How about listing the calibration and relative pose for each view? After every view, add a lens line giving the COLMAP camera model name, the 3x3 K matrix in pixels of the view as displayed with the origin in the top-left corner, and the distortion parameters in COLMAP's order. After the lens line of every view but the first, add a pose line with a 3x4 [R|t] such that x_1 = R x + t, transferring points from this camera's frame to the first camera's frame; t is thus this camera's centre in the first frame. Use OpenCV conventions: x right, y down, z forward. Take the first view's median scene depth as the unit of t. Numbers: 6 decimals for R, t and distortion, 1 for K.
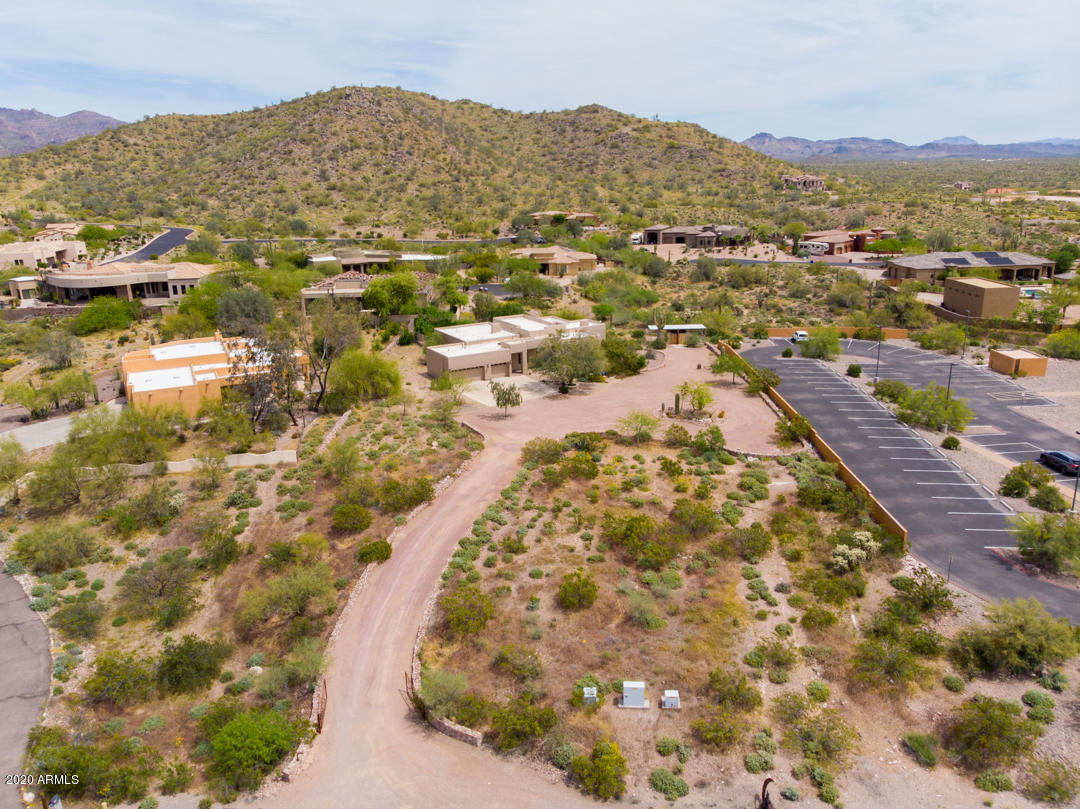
lens RADIAL K [[801.1, 0, 536.1], [0, 801.1, 401.7], [0, 0, 1]] dist [-0.012555, 0.022681]
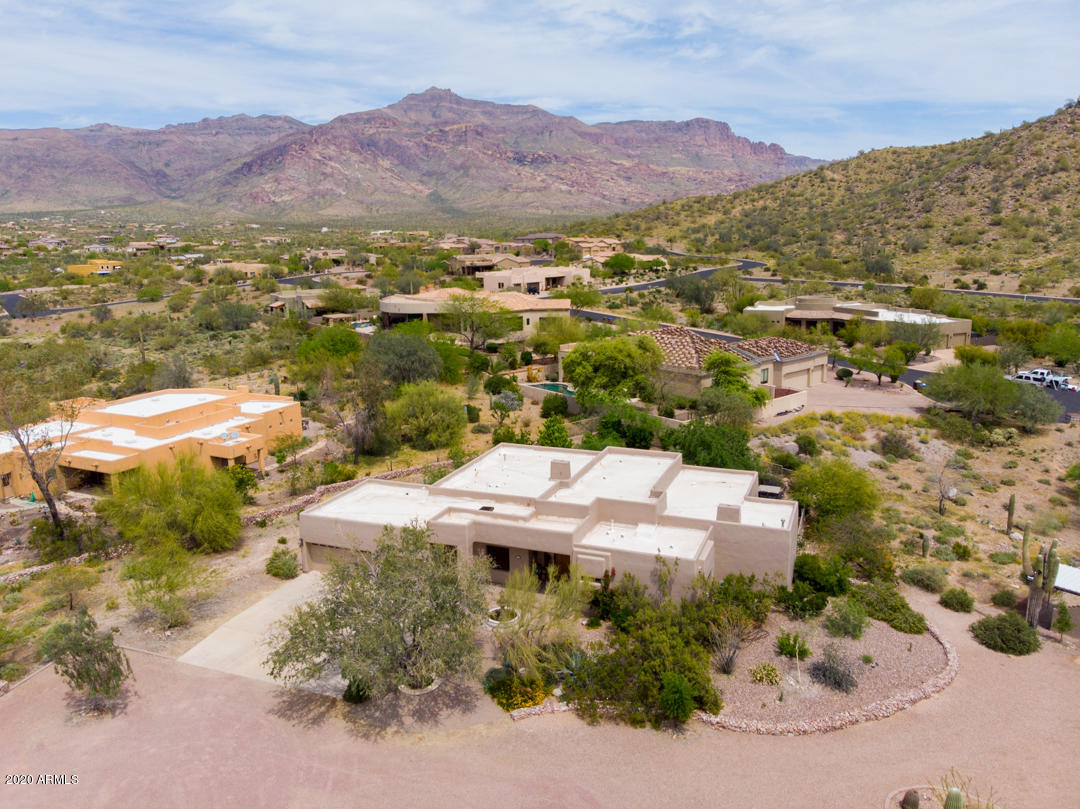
lens RADIAL K [[809.4, 0, 534.8], [0, 809.4, 399.8], [0, 0, 1]] dist [-0.005510, 0.013203]
pose [[0.627091, 0.171074, -0.759928, 0.168197], [-0.212786, 0.976101, 0.044149, -0.086868], [0.749320, 0.134016, 0.648506, 0.391890]]
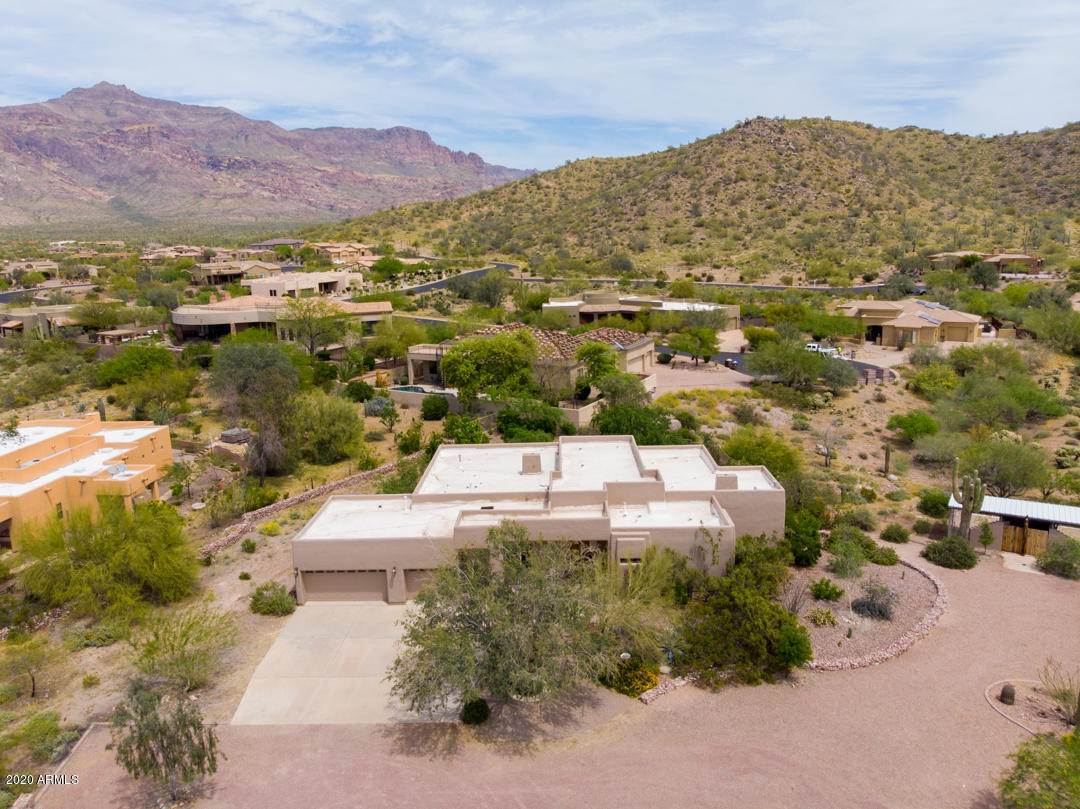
lens RADIAL K [[801.1, 0, 536.1], [0, 801.1, 401.7], [0, 0, 1]] dist [-0.012555, 0.022681]
pose [[0.858054, 0.105557, -0.502595, 0.104327], [-0.133266, 0.990890, -0.019407, -0.068900], [0.495968, 0.083631, 0.864304, 0.344694]]
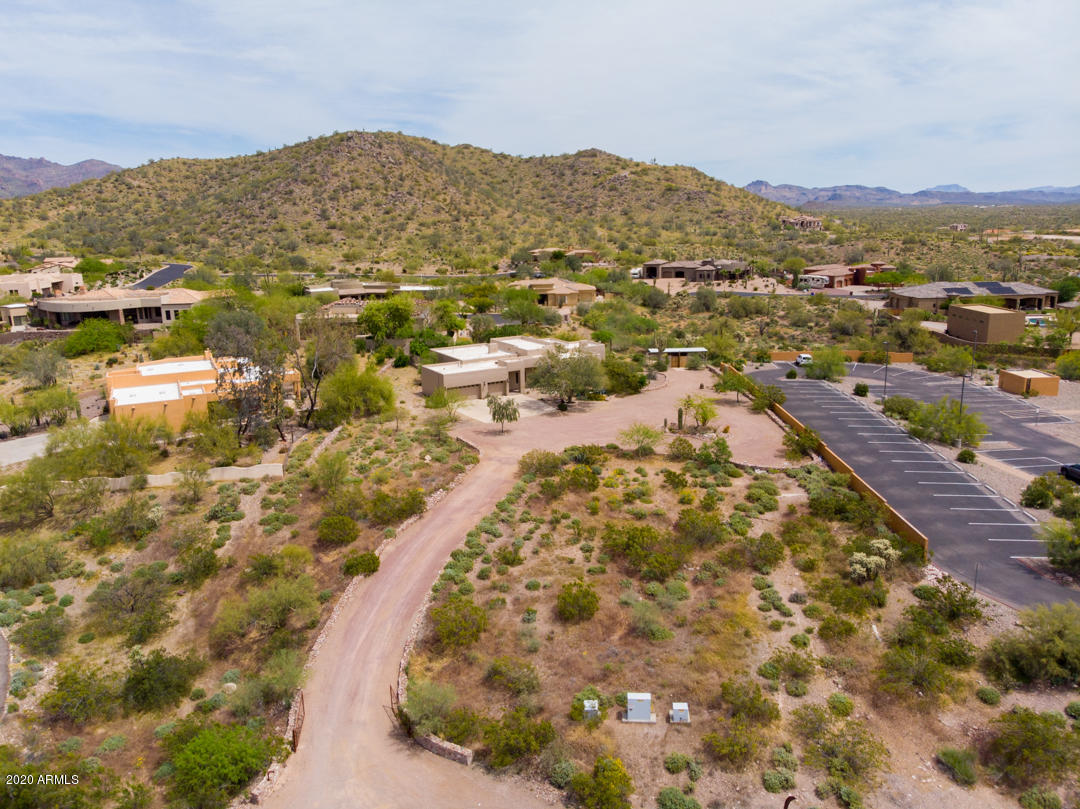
lens RADIAL K [[801.1, 0, 536.1], [0, 801.1, 401.7], [0, 0, 1]] dist [-0.012555, 0.022681]
pose [[1.000000, 0.000036, 0.000519, 0.000989], [-0.000008, 0.998473, -0.055246, 0.015631], [-0.000520, 0.055246, 0.998473, 0.015922]]
